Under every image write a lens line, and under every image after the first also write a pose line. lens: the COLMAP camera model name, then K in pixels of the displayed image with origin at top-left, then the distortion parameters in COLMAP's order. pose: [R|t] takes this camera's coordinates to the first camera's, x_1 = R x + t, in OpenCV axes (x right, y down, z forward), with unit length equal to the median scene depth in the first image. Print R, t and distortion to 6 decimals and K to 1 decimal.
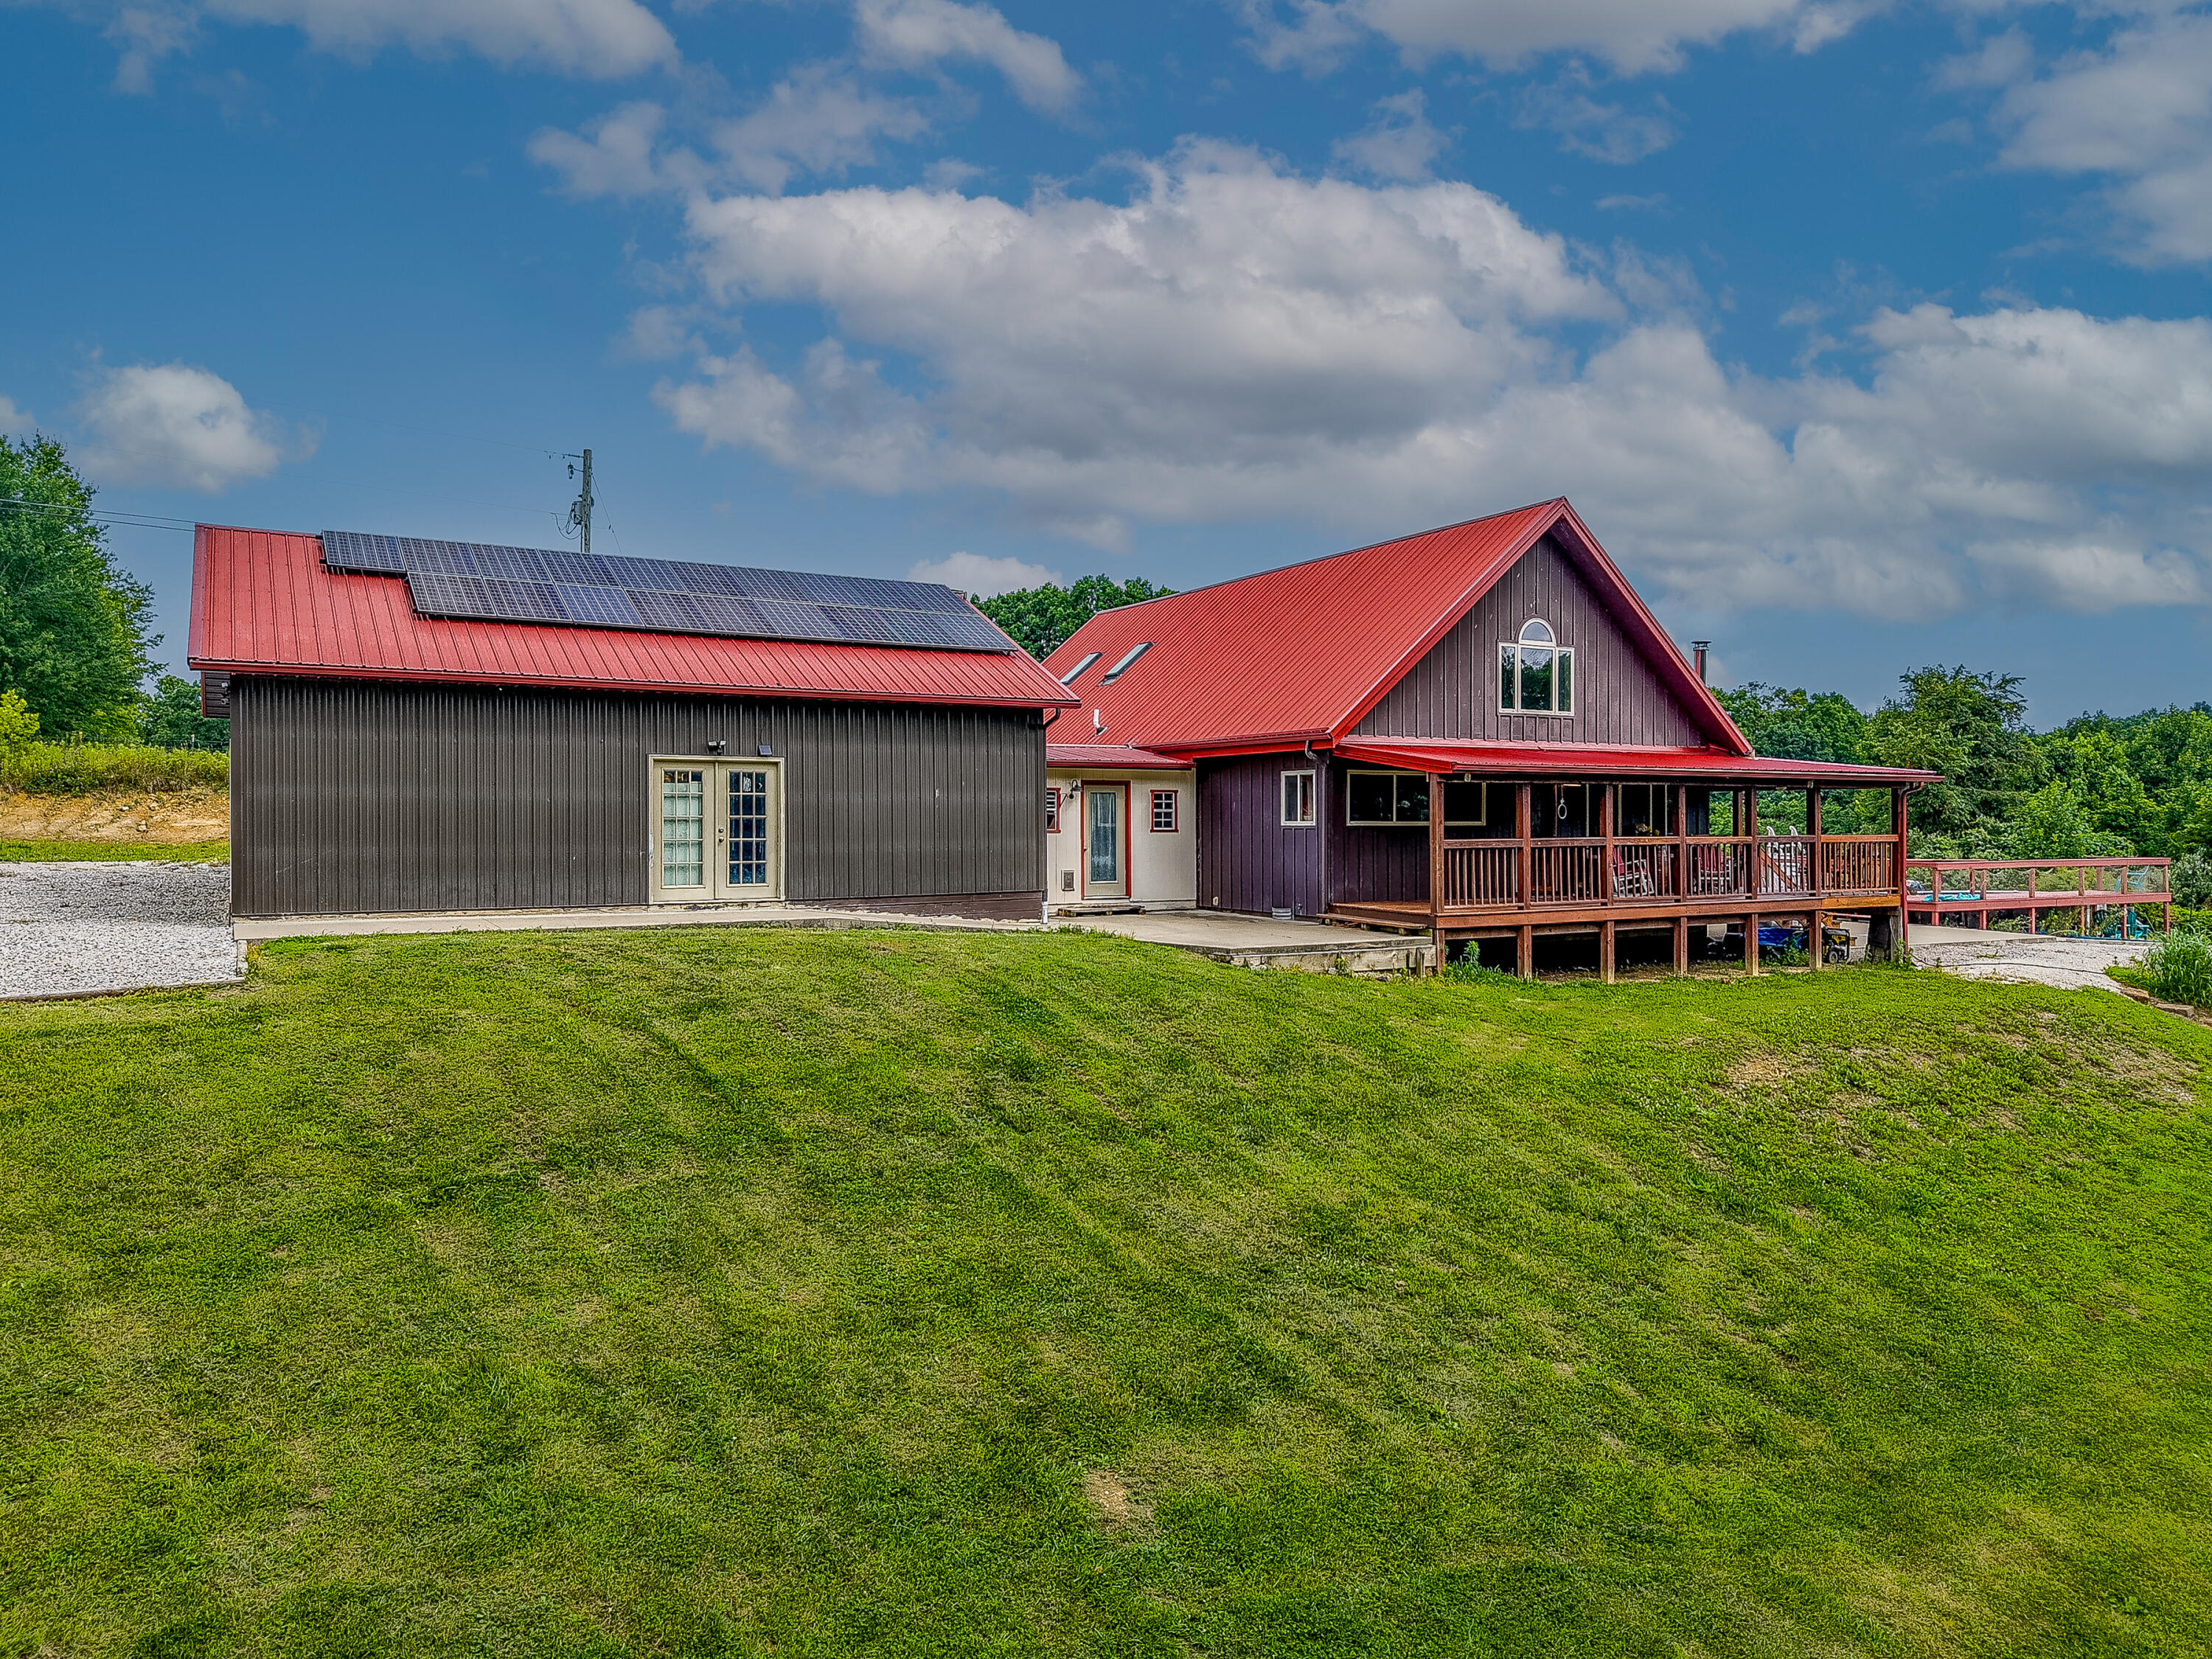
lens RADIAL K [[1520.0, 0, 1058.6], [0, 1520.0, 832.5], [0, 0, 1]] dist [0.036114, -0.001620]
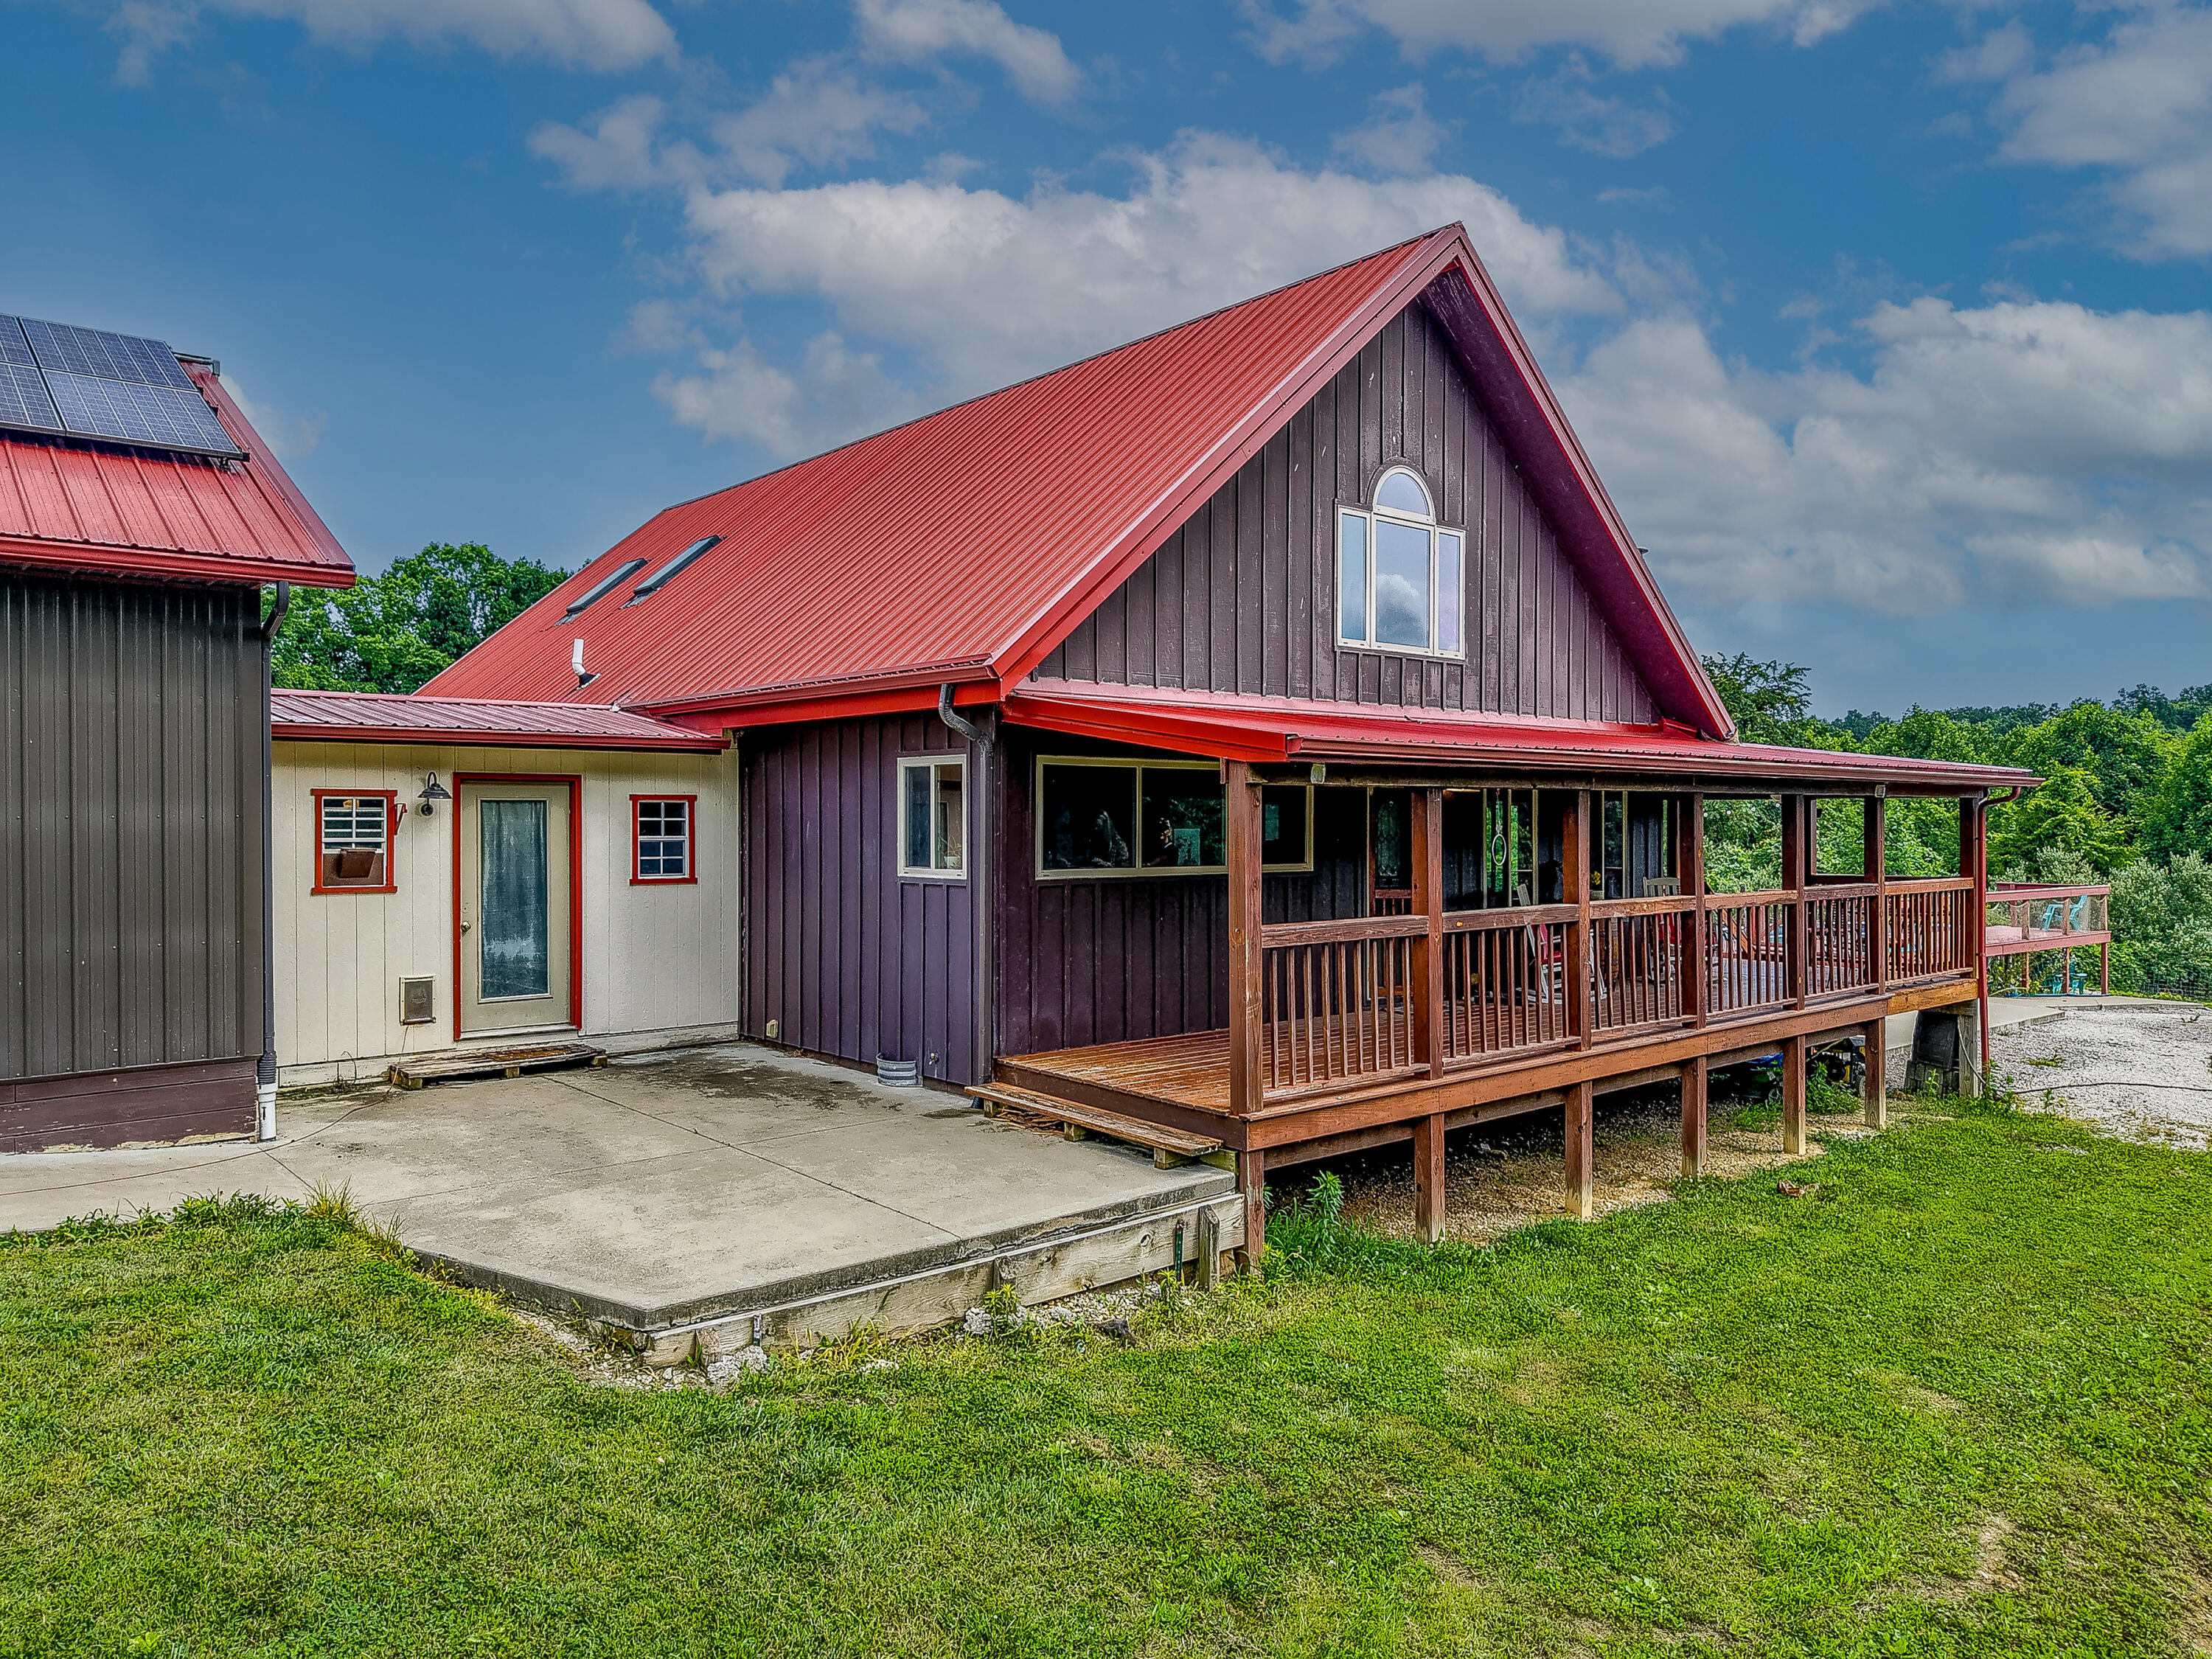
lens RADIAL K [[1480.8, 0, 1109.9], [0, 1480.8, 835.1], [0, 0, 1]] dist [0.025026, -0.018657]
pose [[0.978141, -0.001182, 0.207941, 0.115675], [0.000030, 0.999985, 0.005540, -0.019154], [-0.207944, -0.005413, 0.978126, 0.548390]]
